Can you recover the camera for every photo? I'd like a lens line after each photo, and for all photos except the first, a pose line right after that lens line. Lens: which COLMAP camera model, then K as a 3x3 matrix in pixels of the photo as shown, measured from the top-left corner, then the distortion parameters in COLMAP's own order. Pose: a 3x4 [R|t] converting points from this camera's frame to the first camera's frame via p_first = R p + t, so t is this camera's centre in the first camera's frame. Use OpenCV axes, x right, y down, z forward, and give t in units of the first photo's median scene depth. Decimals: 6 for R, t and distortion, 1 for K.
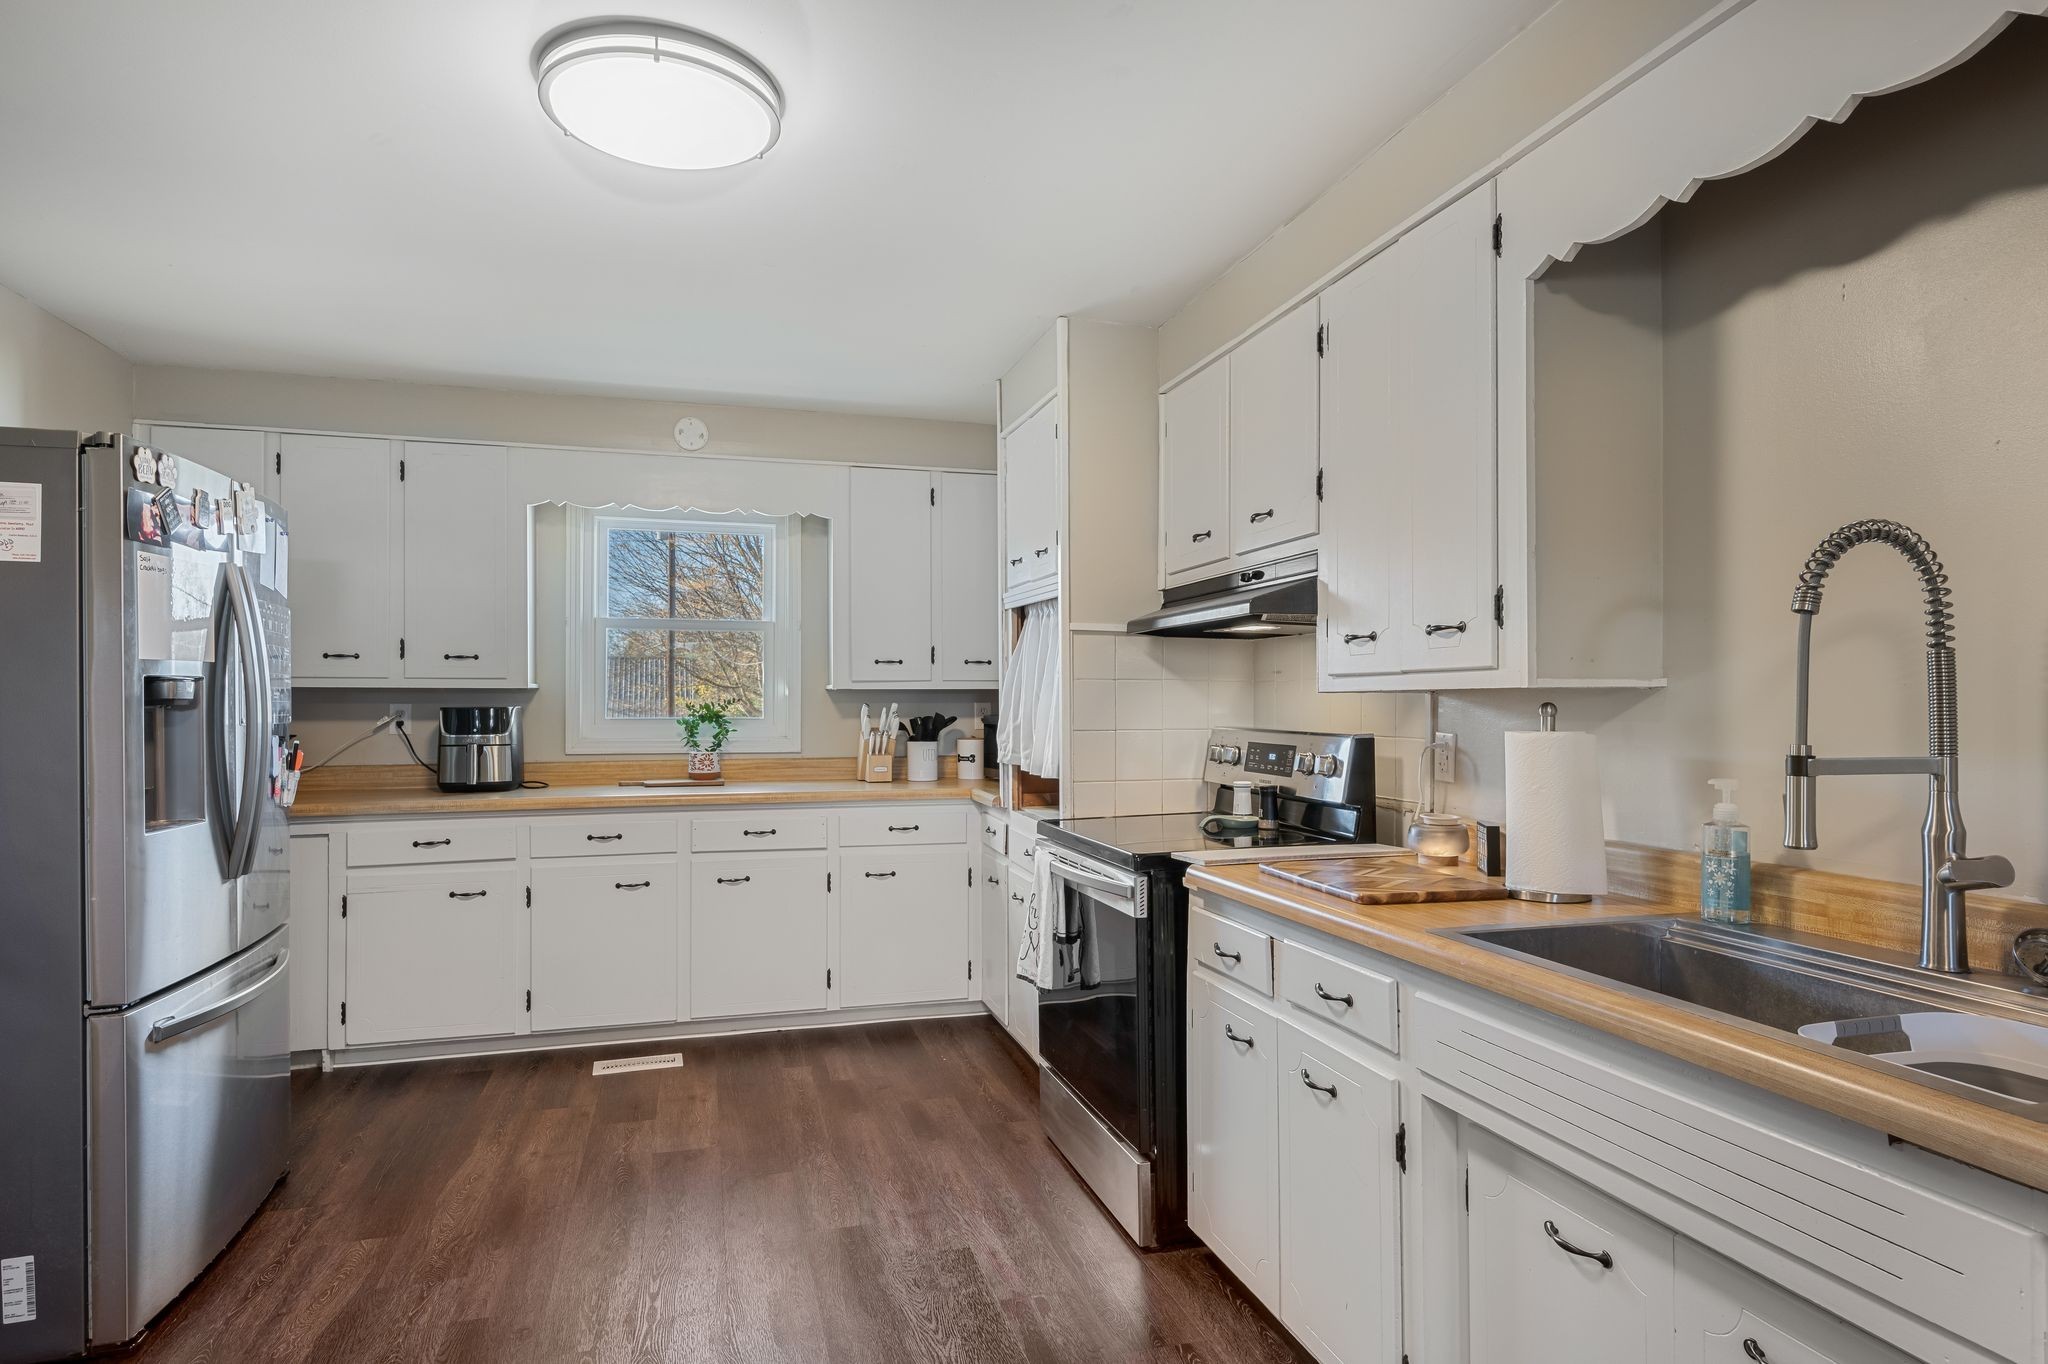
lens RADIAL K [[1091.0, 0, 1008.5], [0, 1091.0, 693.4], [0, 0, 1]] dist [-0.004079, 0.000091]
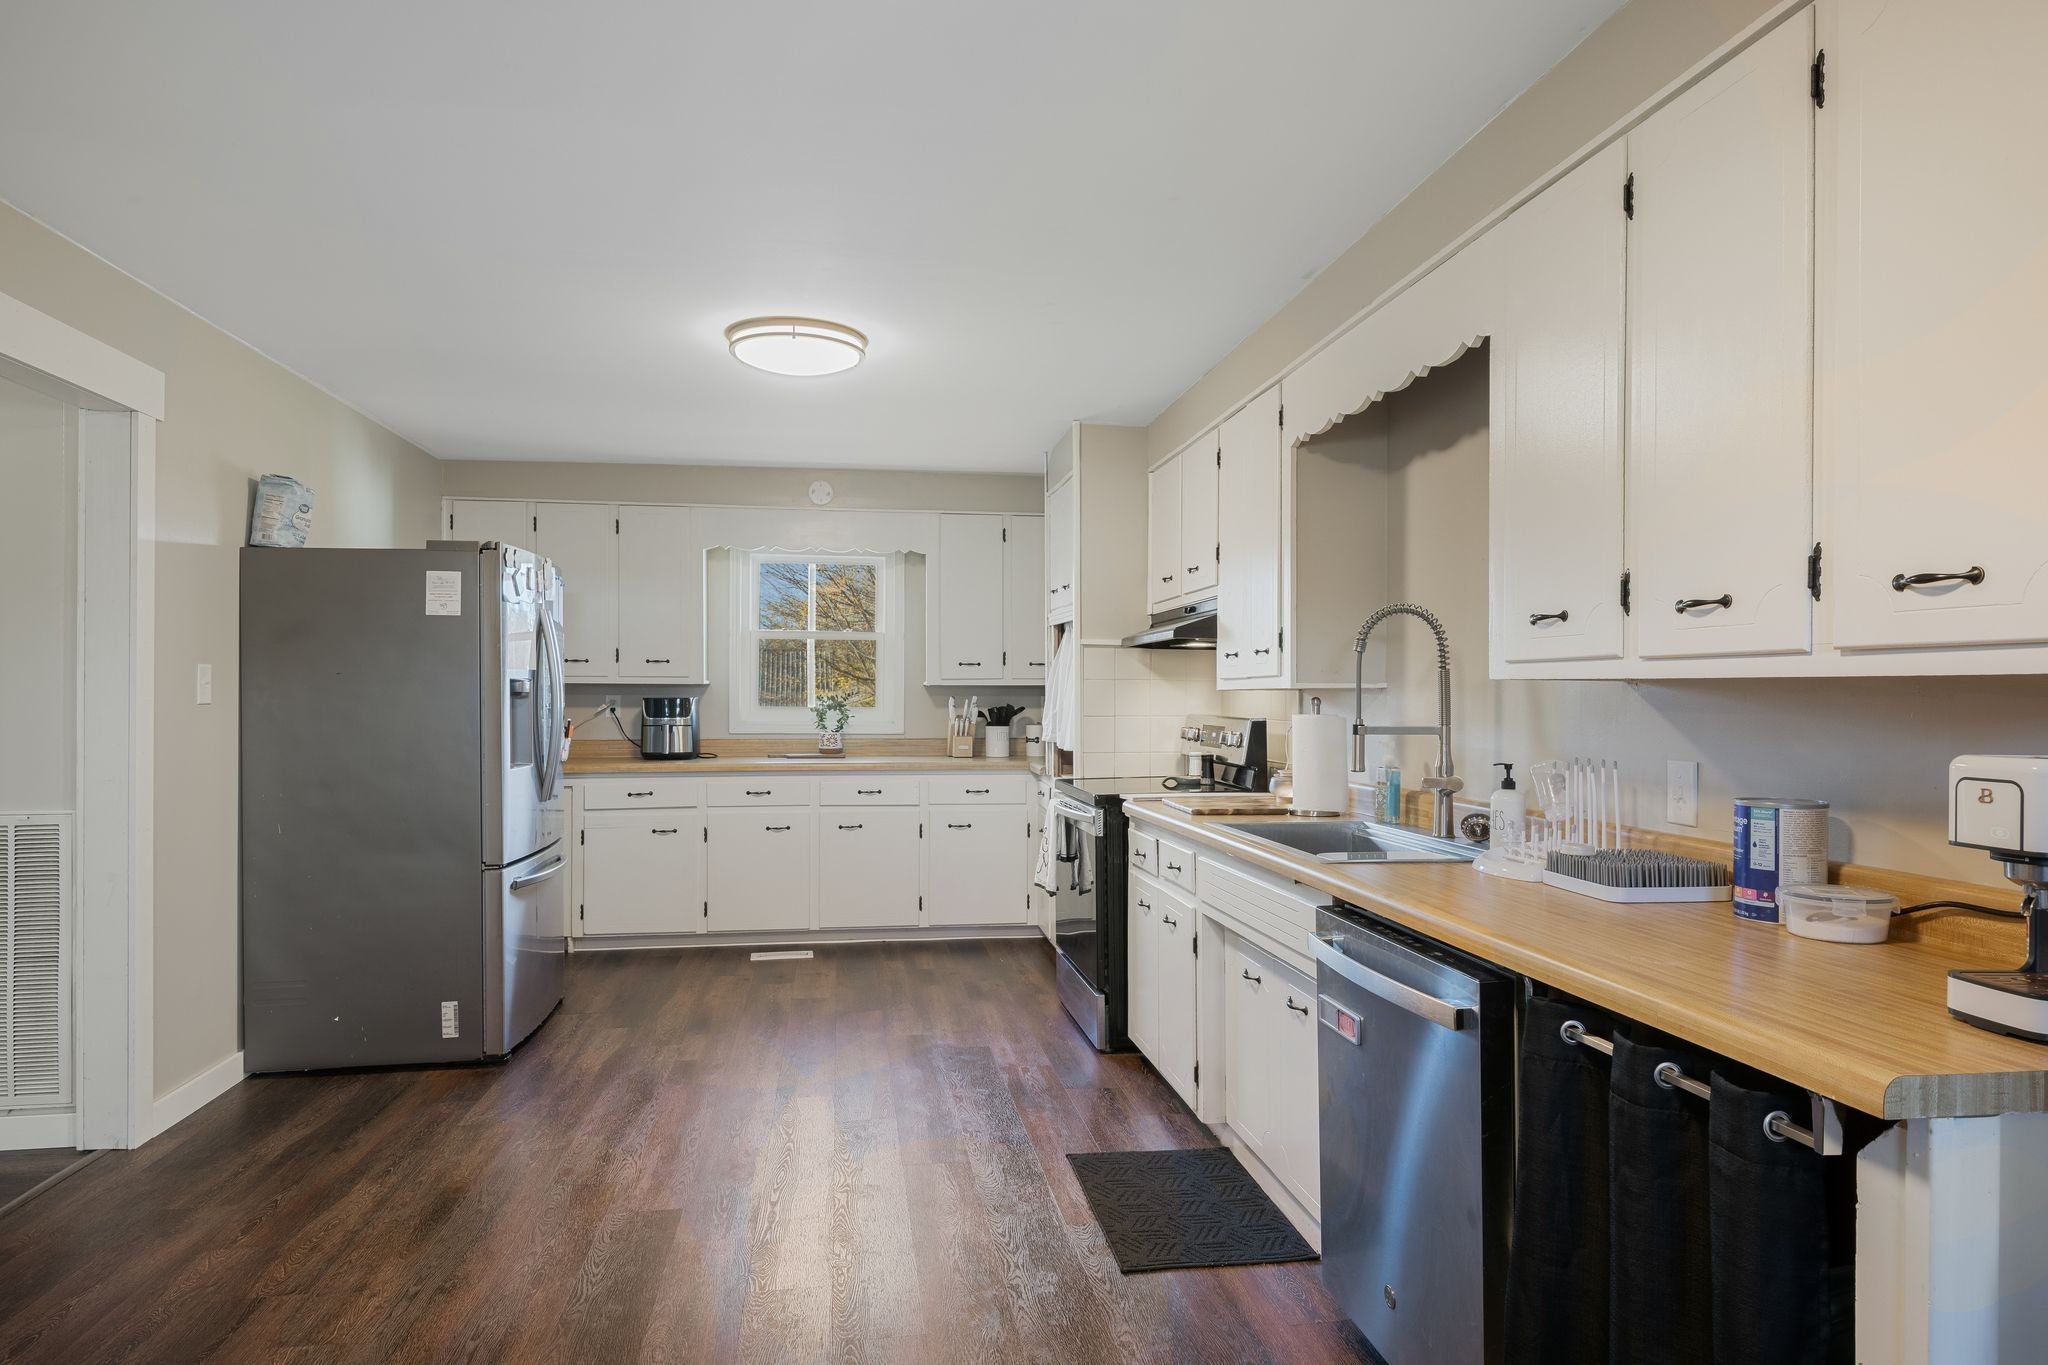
lens RADIAL K [[1091.0, 0, 1005.1], [0, 1091.0, 695.4], [0, 0, 1]] dist [-0.004079, 0.000091]
pose [[0.992314, 0.003936, -0.123685, 0.134431], [-0.002951, 0.999962, 0.008143, -0.003688], [0.123713, -0.007716, 0.992288, -0.405766]]
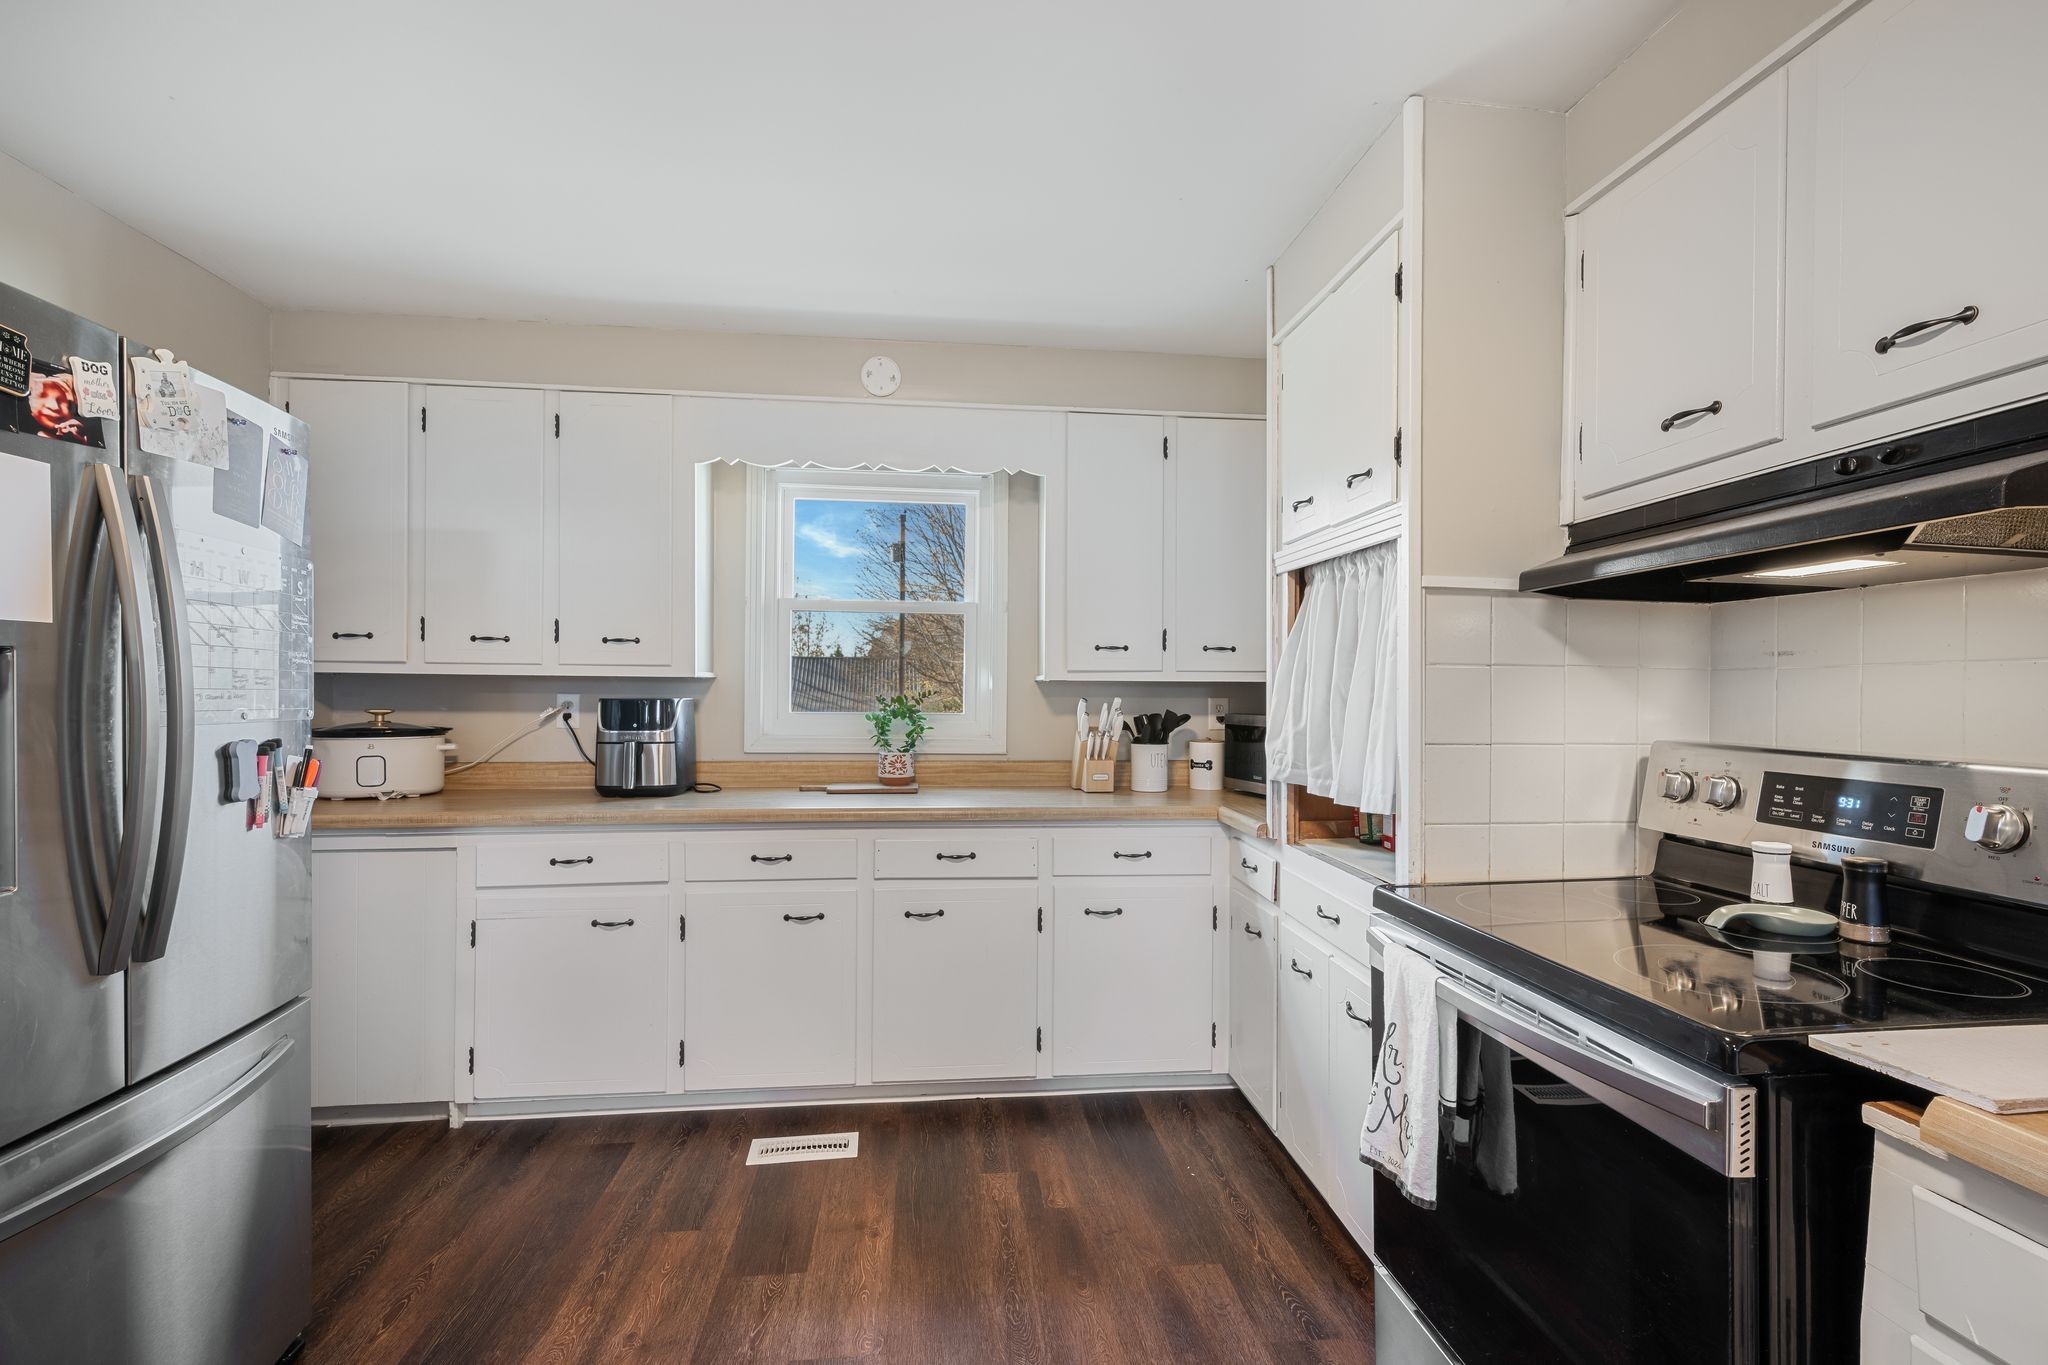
lens RADIAL K [[940.9, 0, 1018.3], [0, 940.9, 691.0], [0, 0, 1]] dist [0.002303, -0.000449]
pose [[0.984890, 0.007407, -0.173025, -0.081731], [-0.006834, 0.999969, 0.003910, 0.002195], [0.173048, -0.002668, 0.984910, 0.417794]]
